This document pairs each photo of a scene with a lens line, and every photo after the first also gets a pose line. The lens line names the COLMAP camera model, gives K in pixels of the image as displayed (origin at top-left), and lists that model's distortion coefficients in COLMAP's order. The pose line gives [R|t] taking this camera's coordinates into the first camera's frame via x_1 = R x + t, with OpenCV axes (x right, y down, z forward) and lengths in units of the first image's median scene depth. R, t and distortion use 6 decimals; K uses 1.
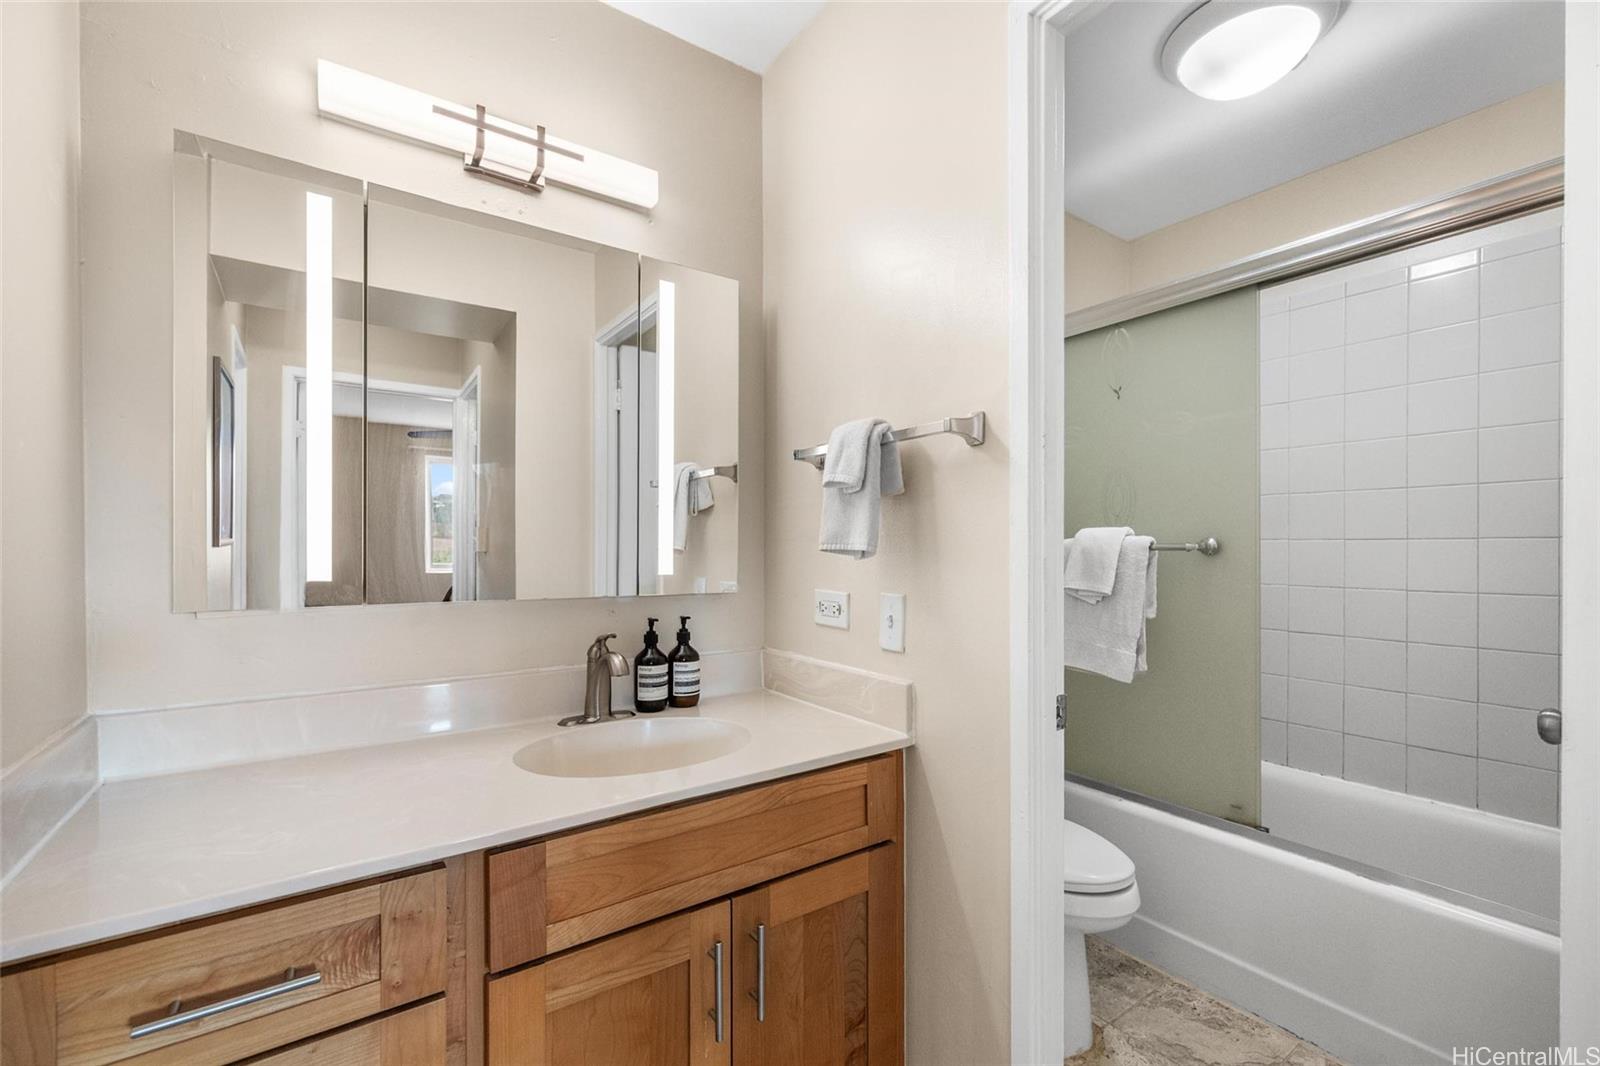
lens RADIAL K [[739.5, 0, 800.0], [0, 739.5, 533.0], [0, 0, 1]] dist [-0.020125, 0.000871]
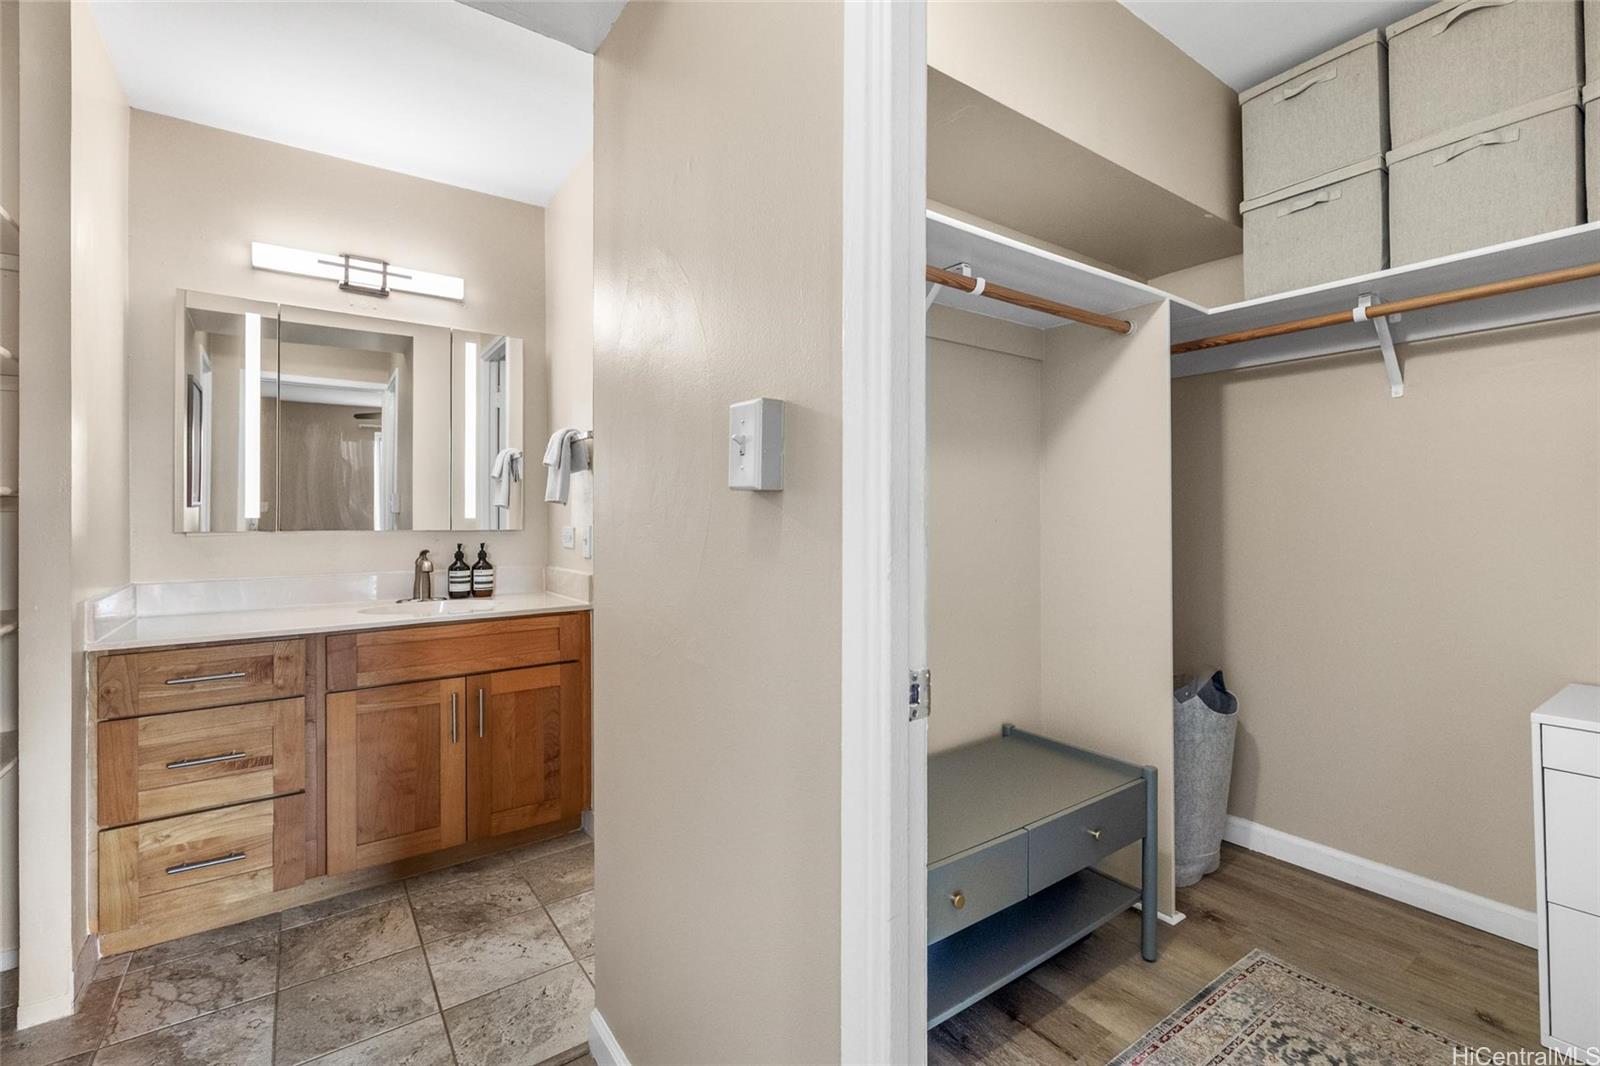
lens RADIAL K [[709.5, 0, 797.8], [0, 709.5, 497.7], [0, 0, 1]] dist [-0.020029, -0.000276]
pose [[0.998670, -0.004637, 0.051352, 0.536685], [0.004952, 0.999970, -0.006002, 0.026527], [-0.051323, 0.006248, 0.998663, -0.718631]]
